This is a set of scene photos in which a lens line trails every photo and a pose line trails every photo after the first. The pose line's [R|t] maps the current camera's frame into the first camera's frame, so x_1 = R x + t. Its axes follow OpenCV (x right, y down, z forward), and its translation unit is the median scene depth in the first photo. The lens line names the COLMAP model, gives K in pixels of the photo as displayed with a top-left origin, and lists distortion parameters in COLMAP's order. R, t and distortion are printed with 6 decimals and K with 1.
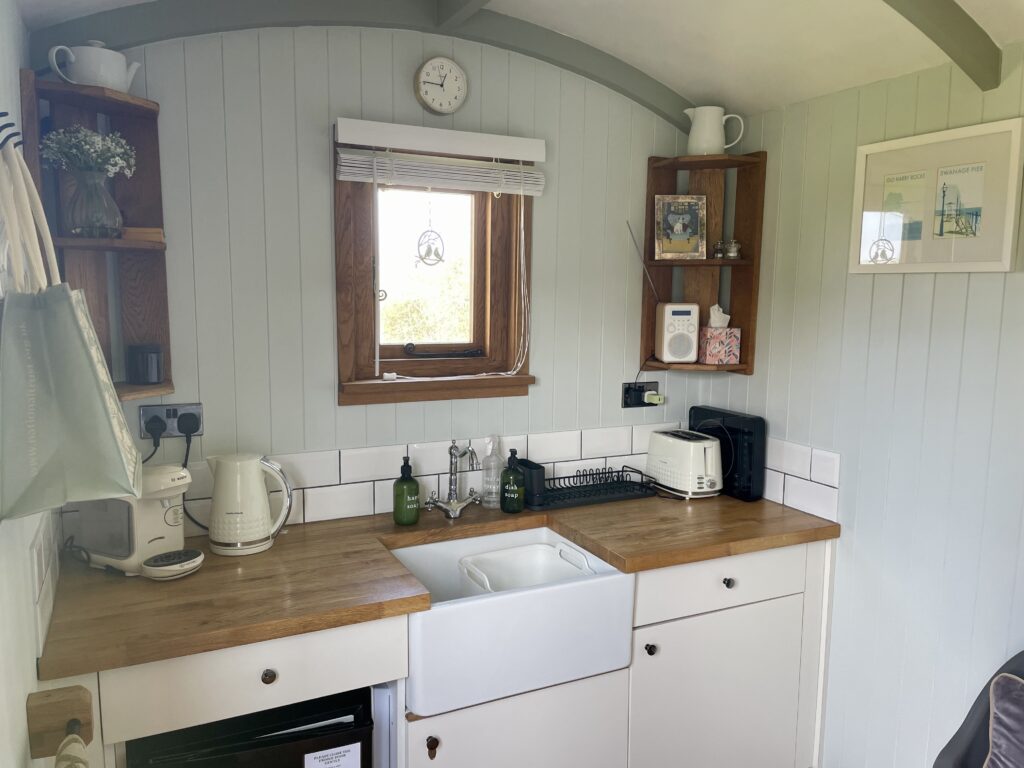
lens RADIAL K [[818.6, 0, 514.0], [0, 818.6, 398.3], [0, 0, 1]] dist [0.087205, -0.010471]
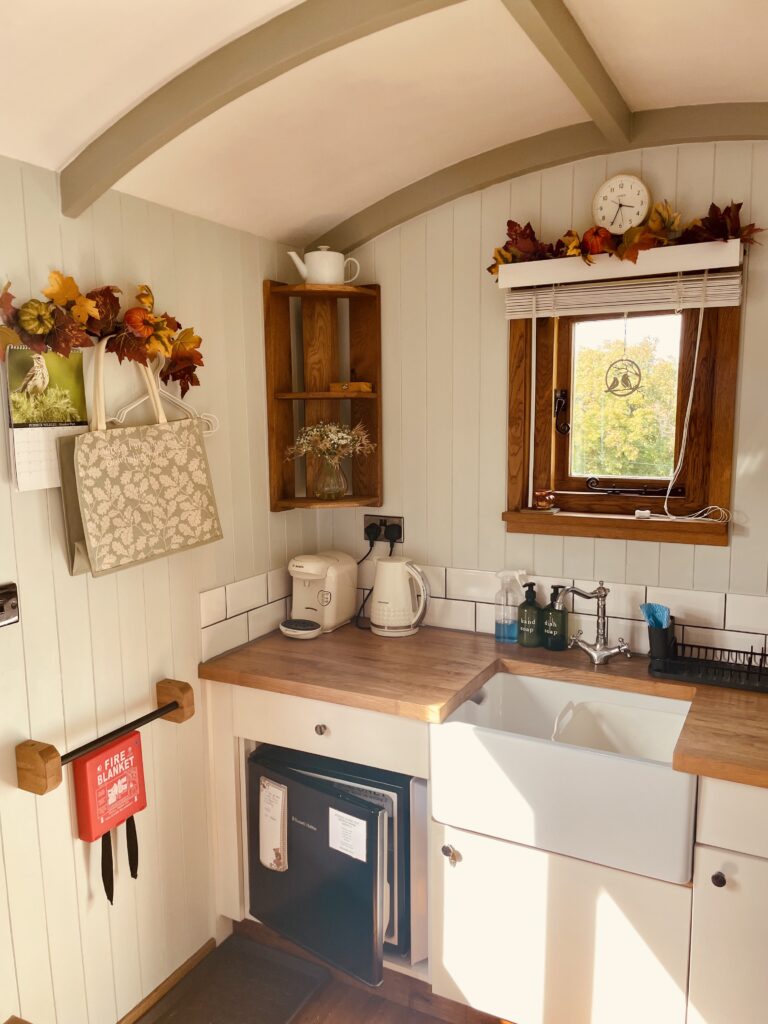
lens RADIAL K [[818.6, 0, 394.5], [0, 818.6, 530.8], [0, 0, 1]] dist [0.087205, -0.010471]
pose [[0.558314, 0.101602, -0.823384, 0.575781], [-0.095700, 0.993735, 0.057731, -0.039681], [0.824091, 0.046566, 0.564540, 0.266284]]
